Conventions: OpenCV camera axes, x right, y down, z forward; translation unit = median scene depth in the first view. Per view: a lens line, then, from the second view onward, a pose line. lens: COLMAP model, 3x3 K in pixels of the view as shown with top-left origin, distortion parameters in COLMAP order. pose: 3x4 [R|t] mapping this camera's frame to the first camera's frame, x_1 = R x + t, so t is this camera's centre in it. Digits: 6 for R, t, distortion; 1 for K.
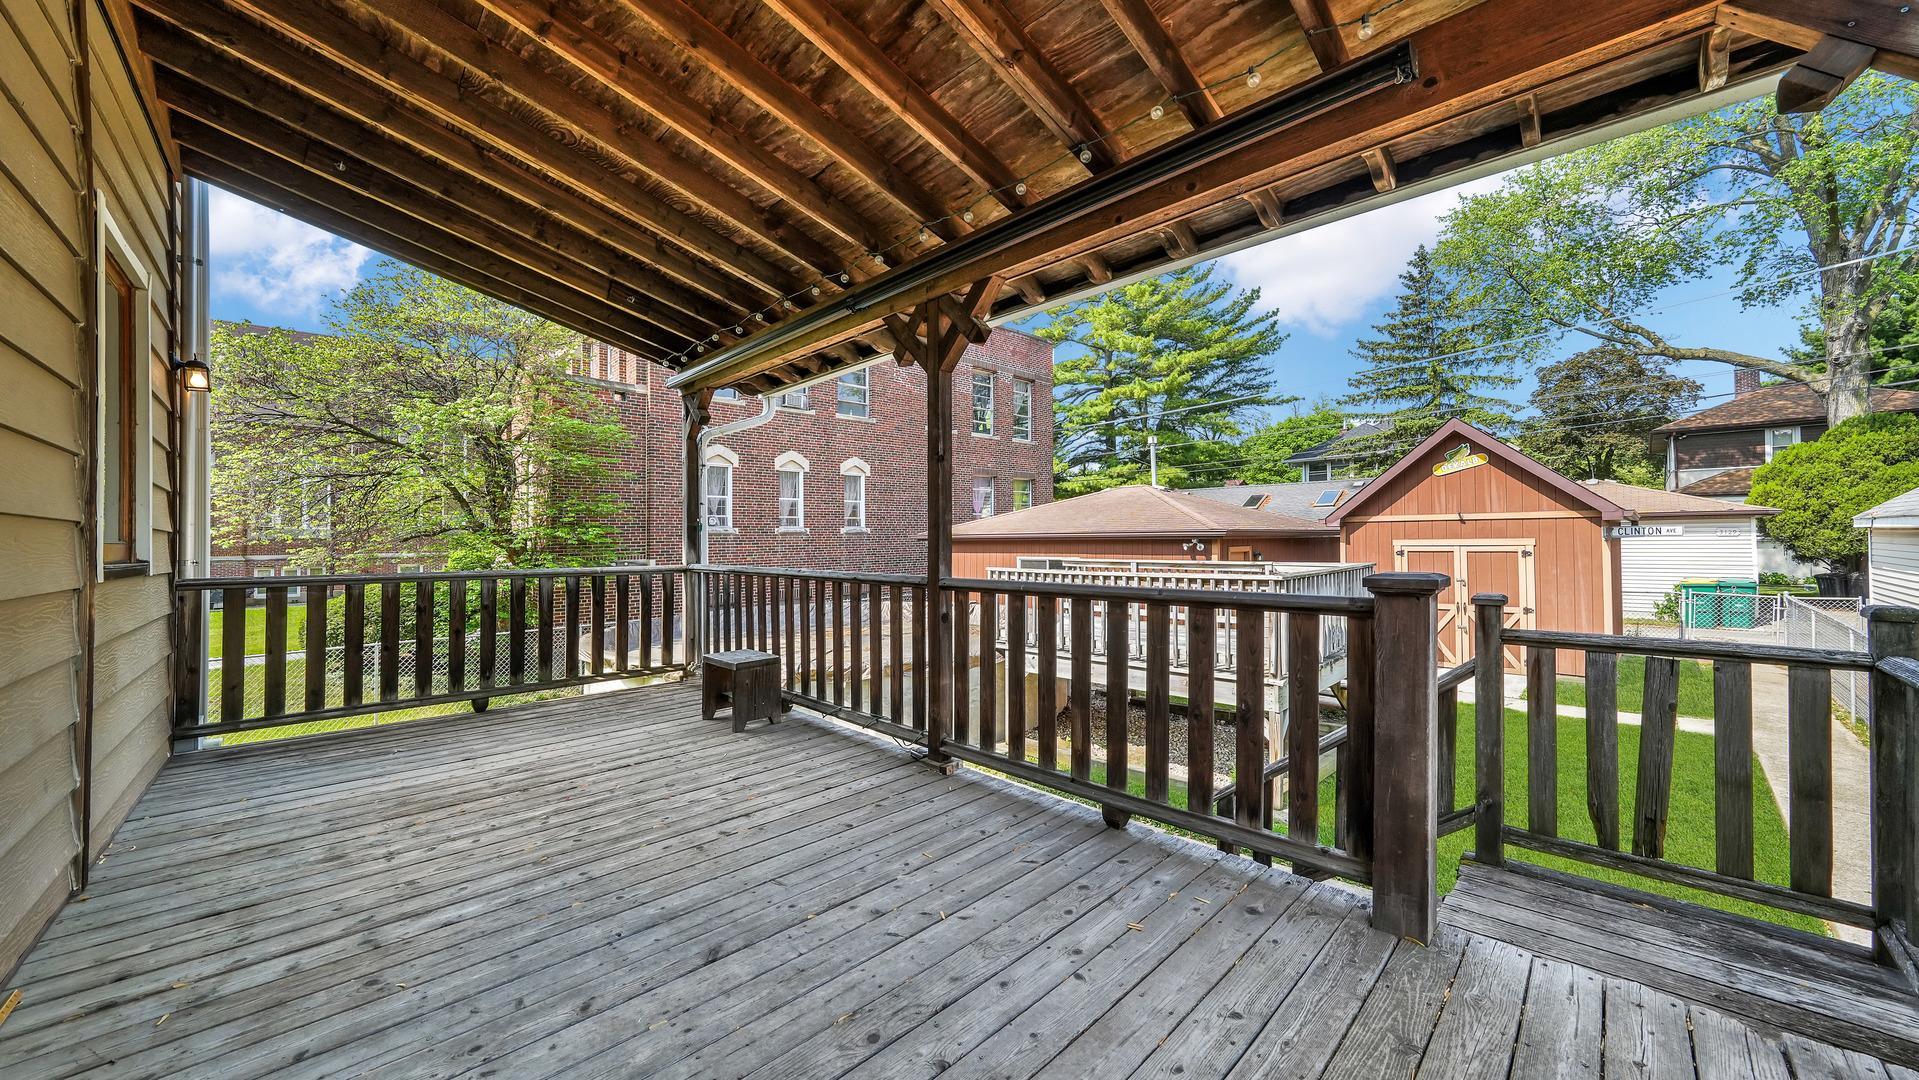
lens RADIAL K [[681.8, 0, 978.7], [0, 681.8, 533.8], [0, 0, 1]] dist [-0.009241, 0.000133]
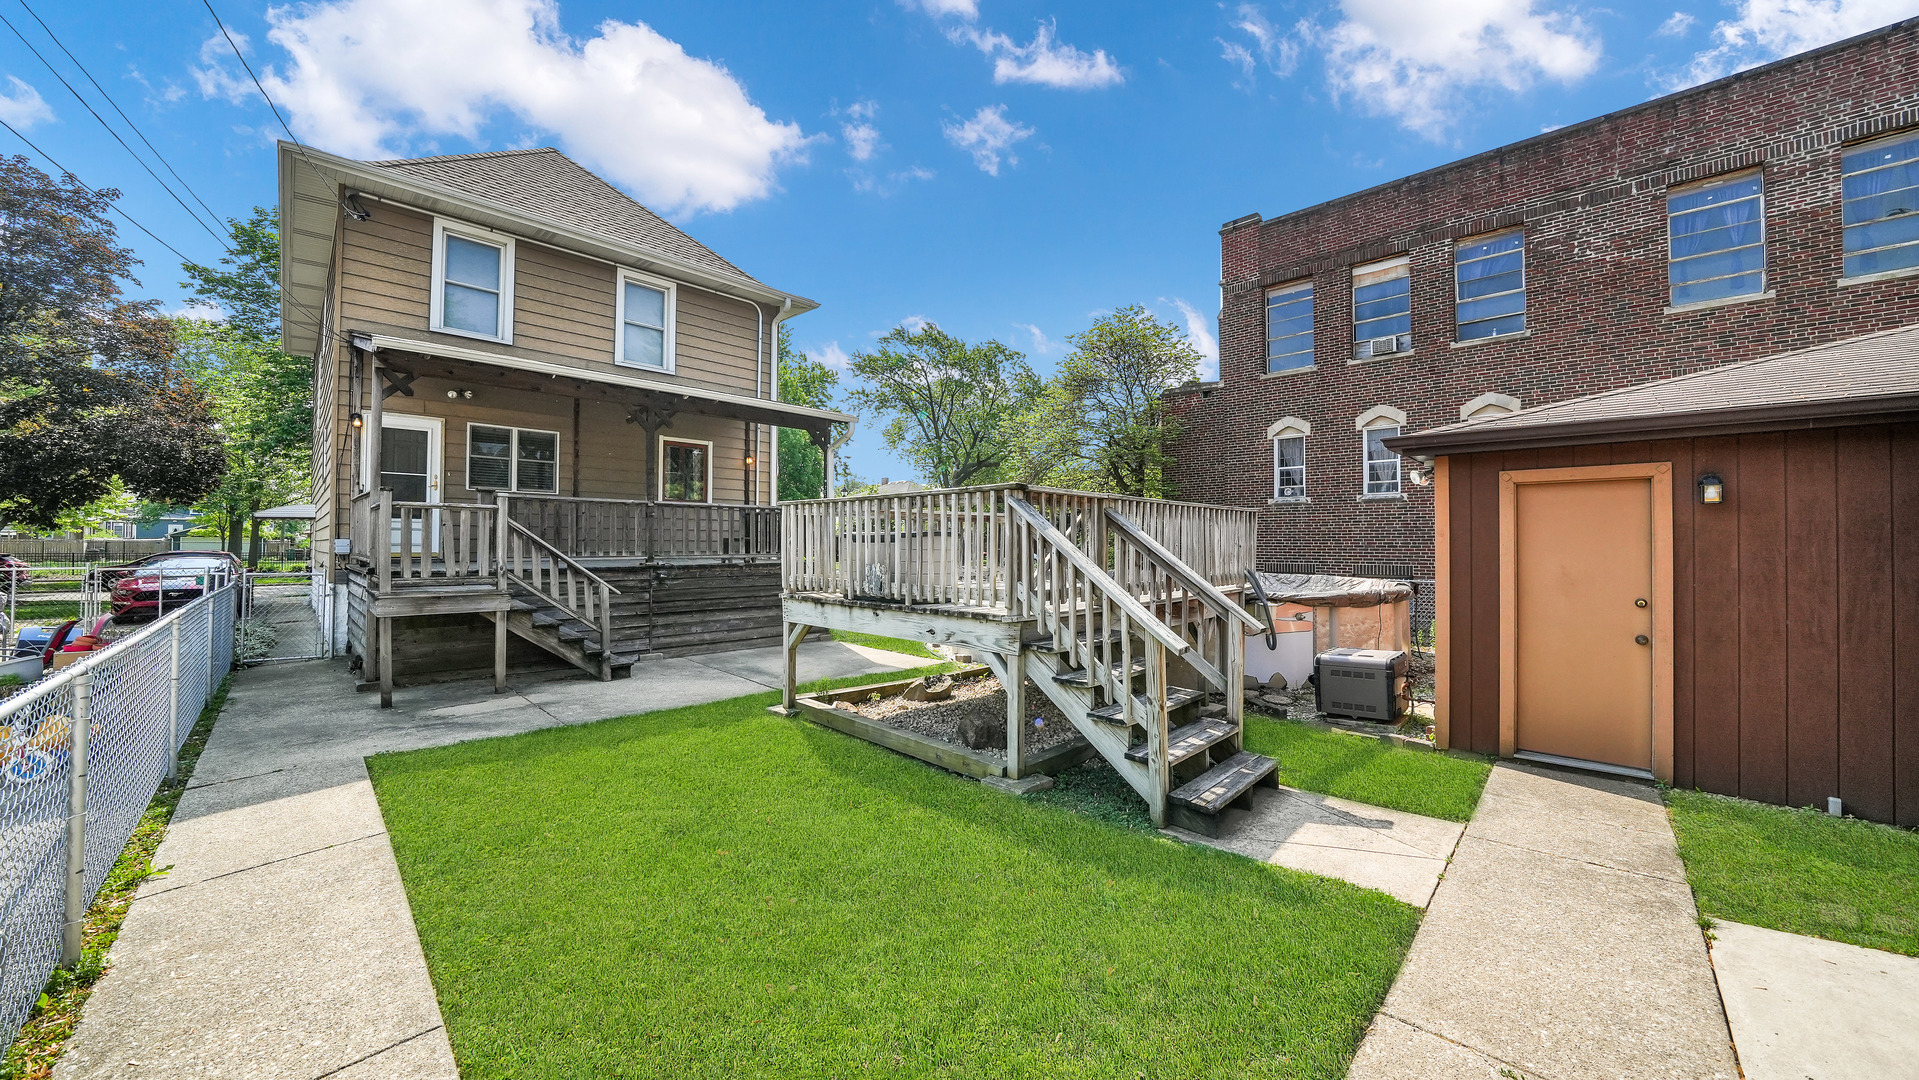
lens RADIAL K [[681.8, 0, 978.7], [0, 681.8, 533.8], [0, 0, 1]] dist [-0.009241, 0.000133]
pose [[0.043369, -0.004021, -0.999051, 0.568138], [0.004461, 0.999983, -0.003831, 0.042048], [0.999049, -0.004290, 0.043386, 0.464637]]
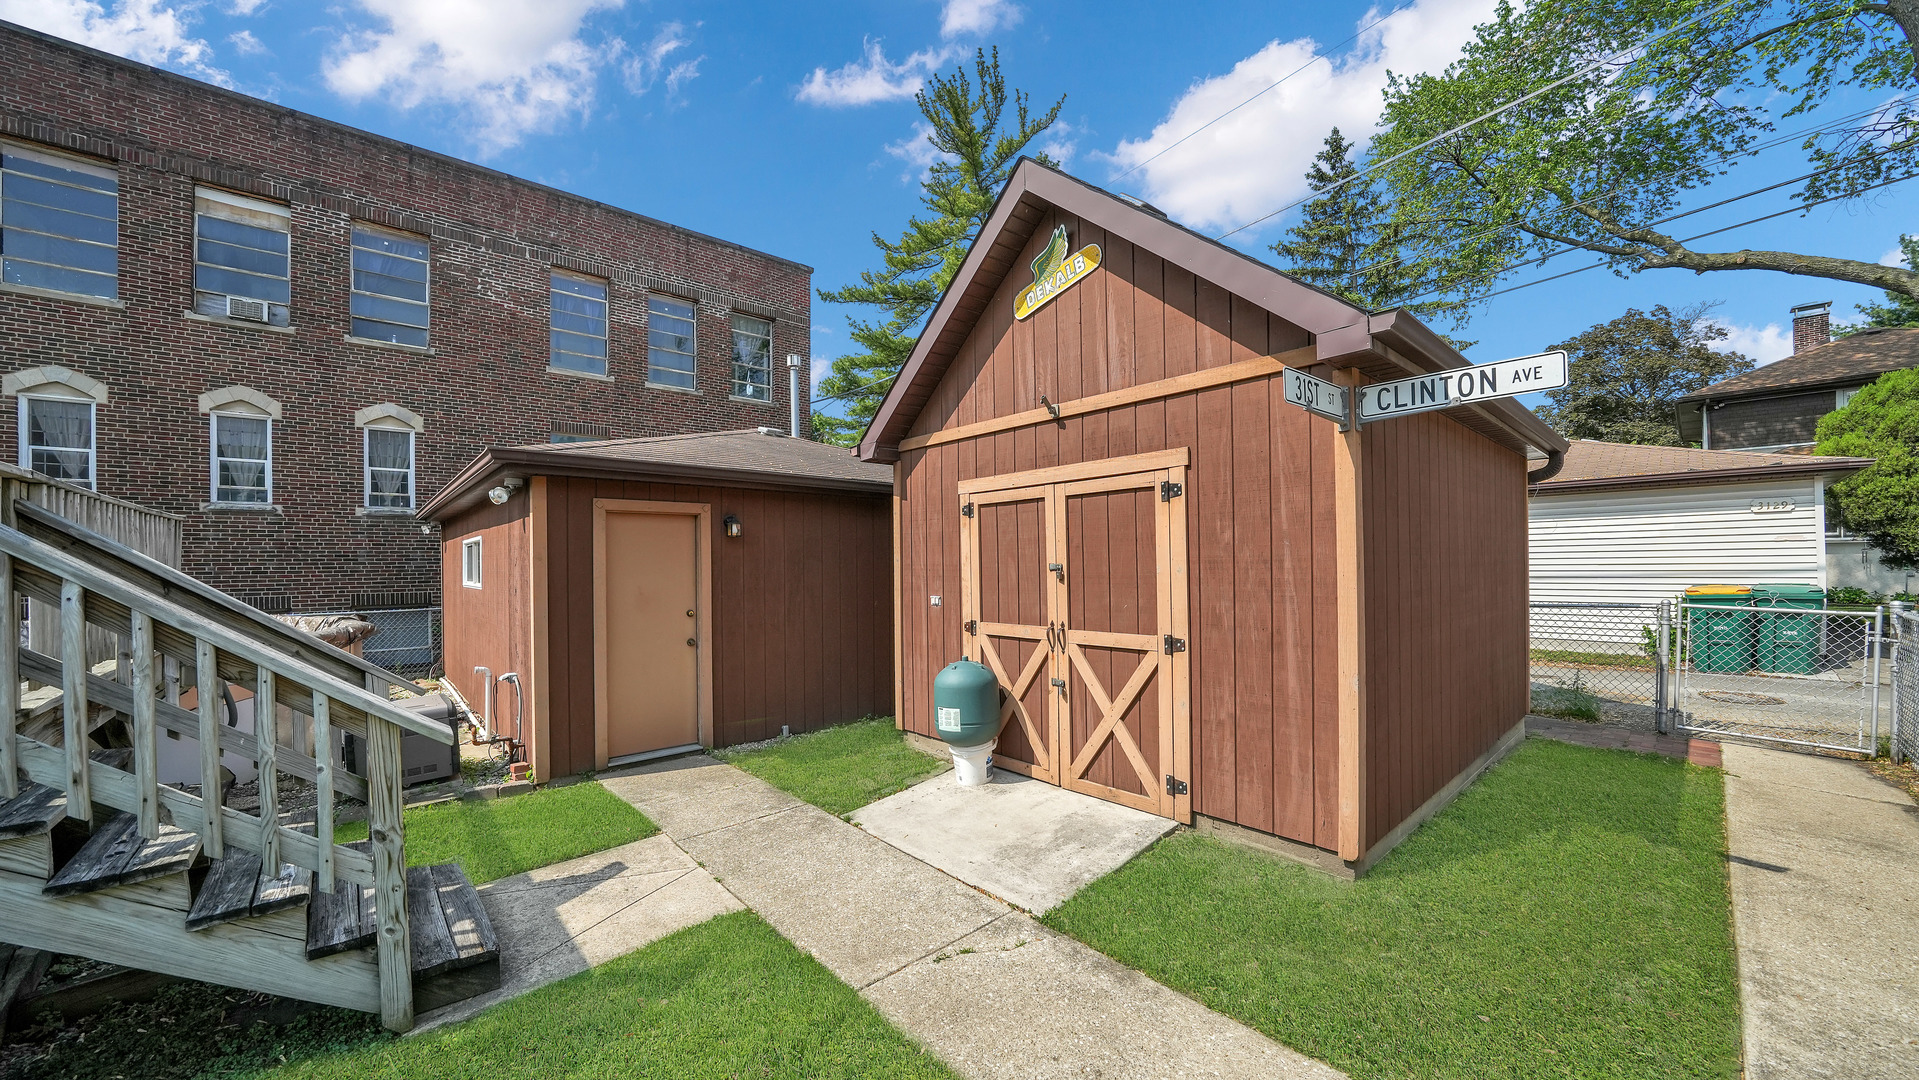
lens RADIAL K [[692.1, 0, 958.1], [0, 692.1, 562.3], [0, 0, 1]] dist [-0.011246, 0.000054]
pose [[0.998897, 0.000656, -0.046943, 0.445821], [-0.000249, 0.999962, 0.008682, 0.040959], [0.046947, -0.008660, 0.998860, 0.387589]]
